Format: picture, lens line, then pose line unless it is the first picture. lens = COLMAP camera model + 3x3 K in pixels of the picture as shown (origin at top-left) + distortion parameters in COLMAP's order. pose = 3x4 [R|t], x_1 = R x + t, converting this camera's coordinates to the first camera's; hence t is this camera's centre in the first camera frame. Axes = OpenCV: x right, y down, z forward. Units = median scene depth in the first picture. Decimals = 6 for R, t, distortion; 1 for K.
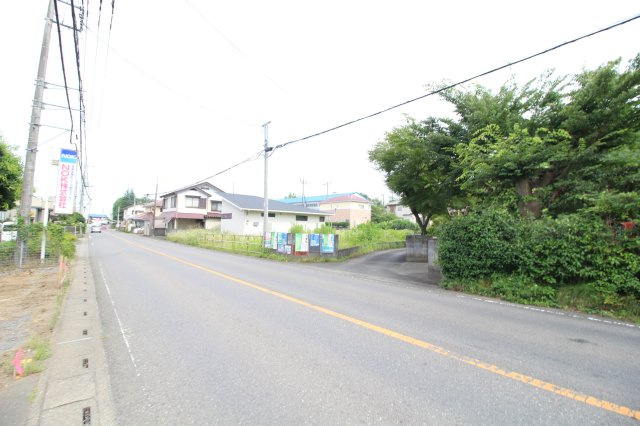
lens RADIAL K [[295.1, 0, 320.0], [0, 295.1, 213.0], [0, 0, 1]] dist [-0.009688, -0.000758]
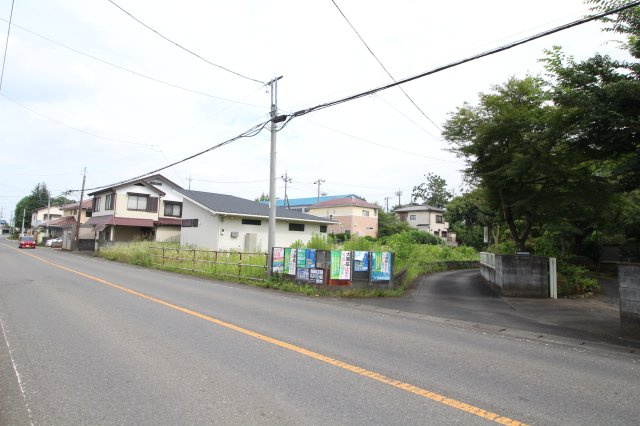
lens RADIAL K [[379.4, 0, 320.0], [0, 379.4, 213.0], [0, 0, 1]] dist [0.000102, -0.000599]
pose [[0.997868, 0.014152, 0.063710, -0.134323], [-0.012672, 0.999642, -0.023586, 0.008095], [-0.064021, 0.022728, 0.997690, 0.171566]]
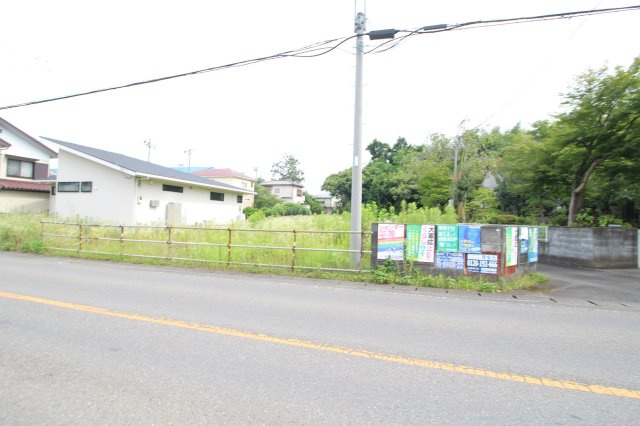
lens RADIAL K [[319.3, 0, 321.4], [0, 319.3, 210.4], [0, 0, 1]] dist [0.010793, -0.022829]
pose [[0.845775, 0.012610, 0.533391, -0.494218], [-0.036991, 0.998701, 0.035045, 0.031409], [-0.532256, -0.049371, 0.845143, 0.629157]]
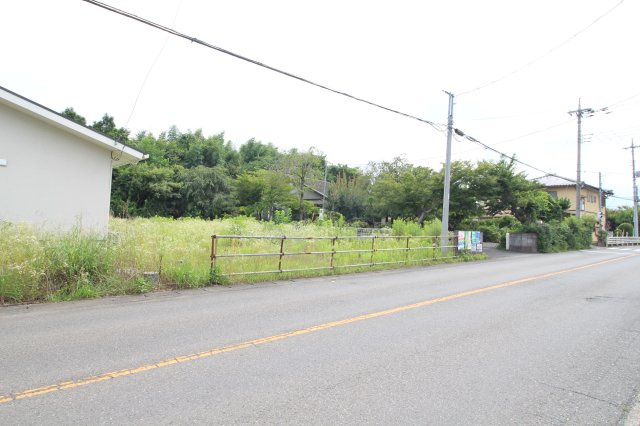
lens RADIAL K [[357.4, 0, 321.8], [0, 357.4, 214.2], [0, 0, 1]] dist [-0.001301, -0.000038]
pose [[-0.059974, 0.011939, 0.998129, -1.153568], [-0.090271, 0.995766, -0.017335, 0.067652], [-0.994110, -0.091141, -0.058642, 1.417043]]
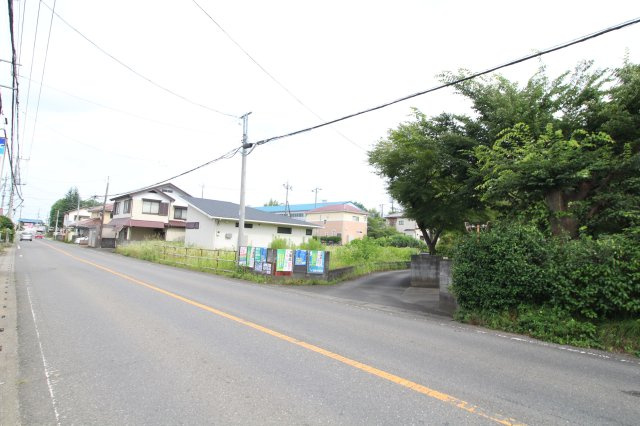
lens RADIAL K [[352.5, 0, 320.0], [0, 352.5, 213.0], [0, 0, 1]] dist [-0.002658, -0.001944]
pose [[0.998851, 0.028156, 0.038789, -0.004865], [-0.026818, 0.999042, -0.034588, 0.000461], [-0.039726, 0.033508, 0.998649, 0.014926]]
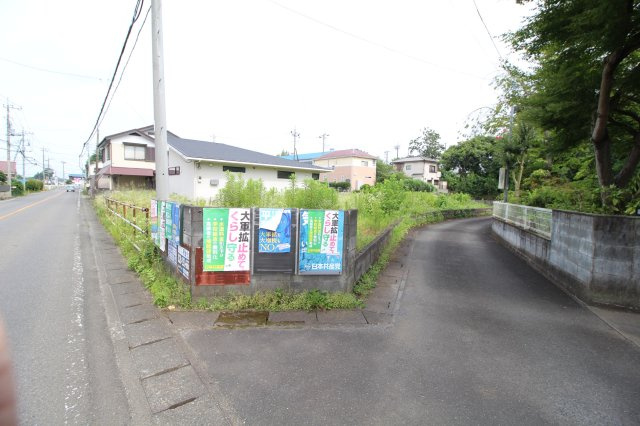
lens RADIAL K [[295.1, 0, 320.0], [0, 295.1, 213.0], [0, 0, 1]] dist [-0.009688, -0.000758]
pose [[0.999913, 0.002650, 0.012925, 0.018068], [-0.004305, 0.991538, 0.129748, 0.033042], [-0.012472, -0.129793, 0.991463, 0.619741]]
